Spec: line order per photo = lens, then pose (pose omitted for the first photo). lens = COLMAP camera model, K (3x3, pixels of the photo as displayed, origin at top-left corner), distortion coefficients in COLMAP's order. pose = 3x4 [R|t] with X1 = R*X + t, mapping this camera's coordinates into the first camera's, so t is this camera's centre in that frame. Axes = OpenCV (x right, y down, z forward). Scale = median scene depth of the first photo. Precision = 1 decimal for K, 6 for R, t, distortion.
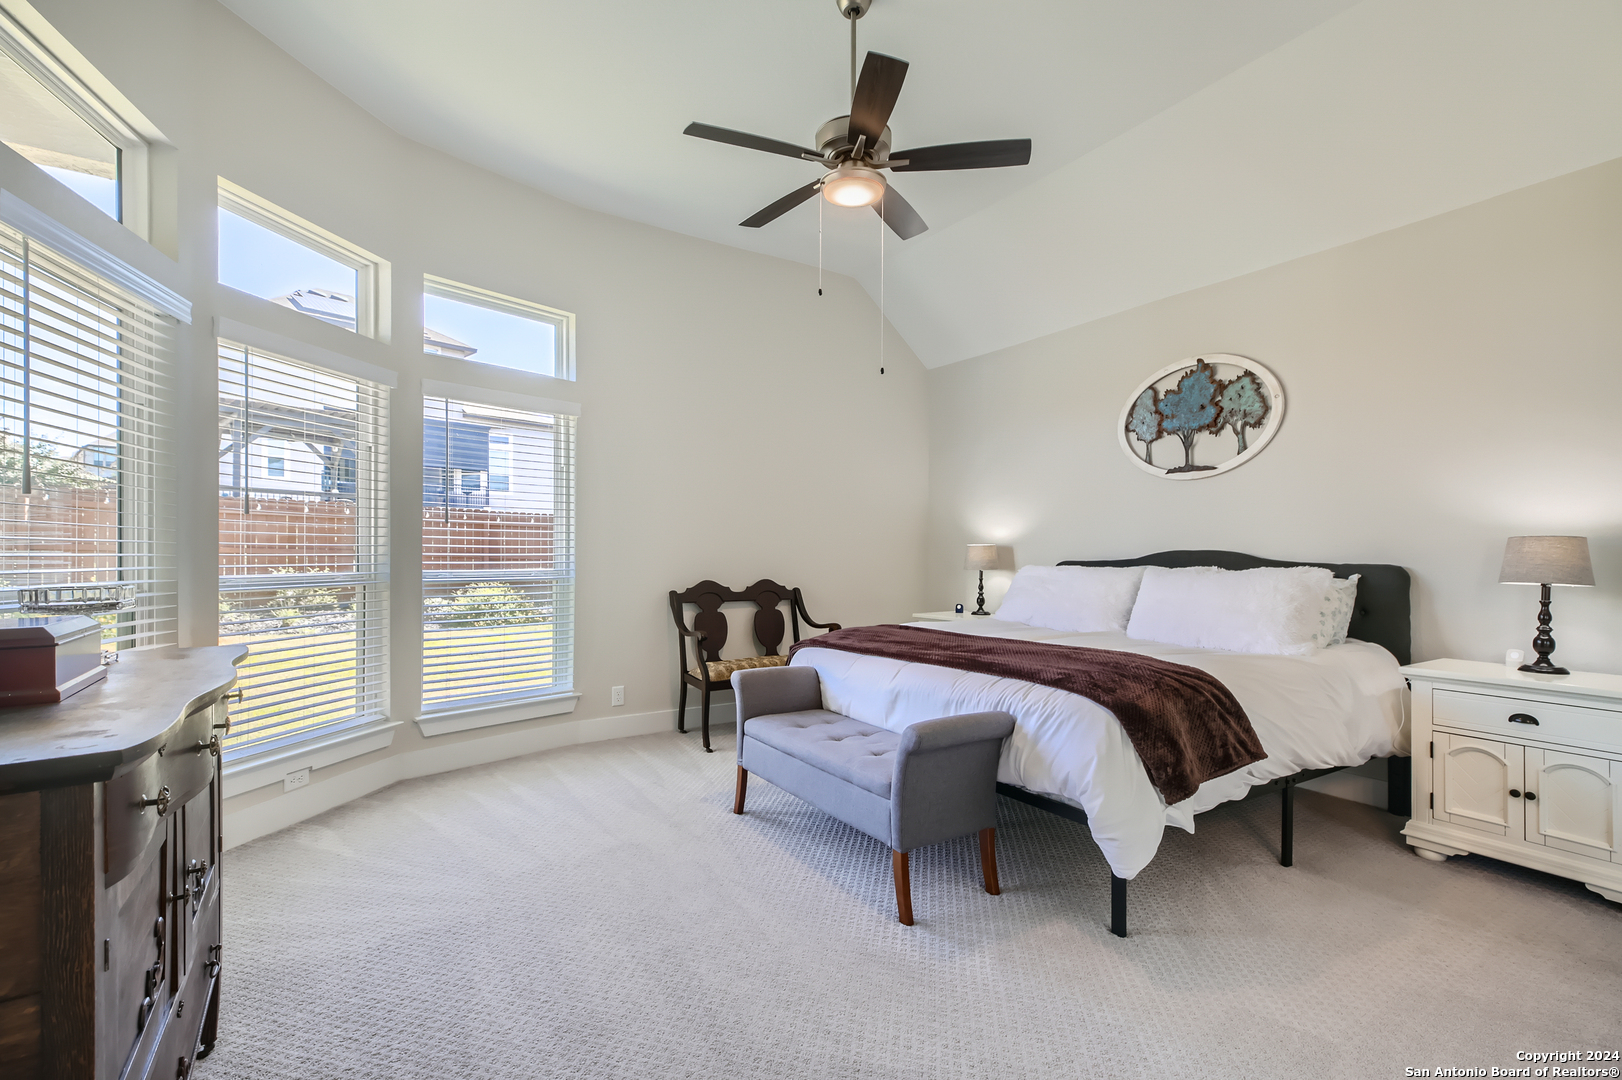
lens RADIAL K [[732.8, 0, 815.6], [0, 732.8, 546.3], [0, 0, 1]] dist [0.007861, 0.000769]
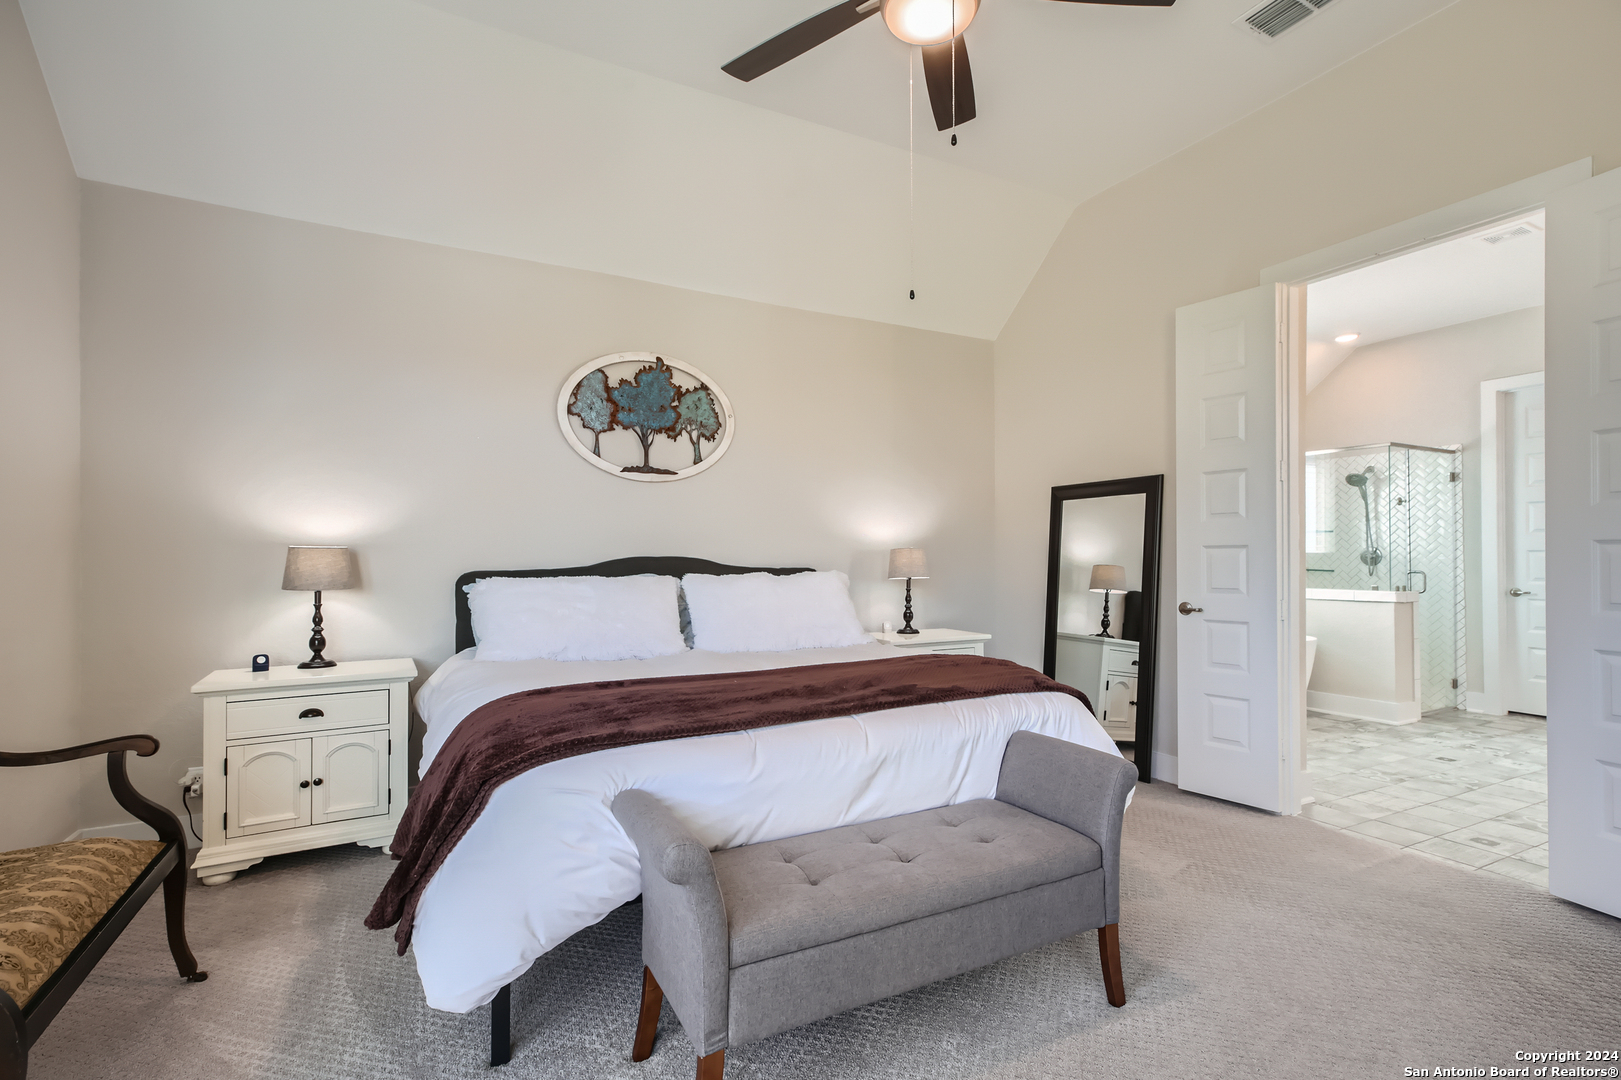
lens RADIAL K [[757.3, 0, 805.9], [0, 757.3, 546.0], [0, 0, 1]] dist [0.033853, 0.000287]
pose [[0.090891, 0.016575, 0.995723, -0.434171], [-0.006182, 0.999852, -0.016080, 0.006328], [-0.995842, -0.004694, 0.090980, 0.699286]]
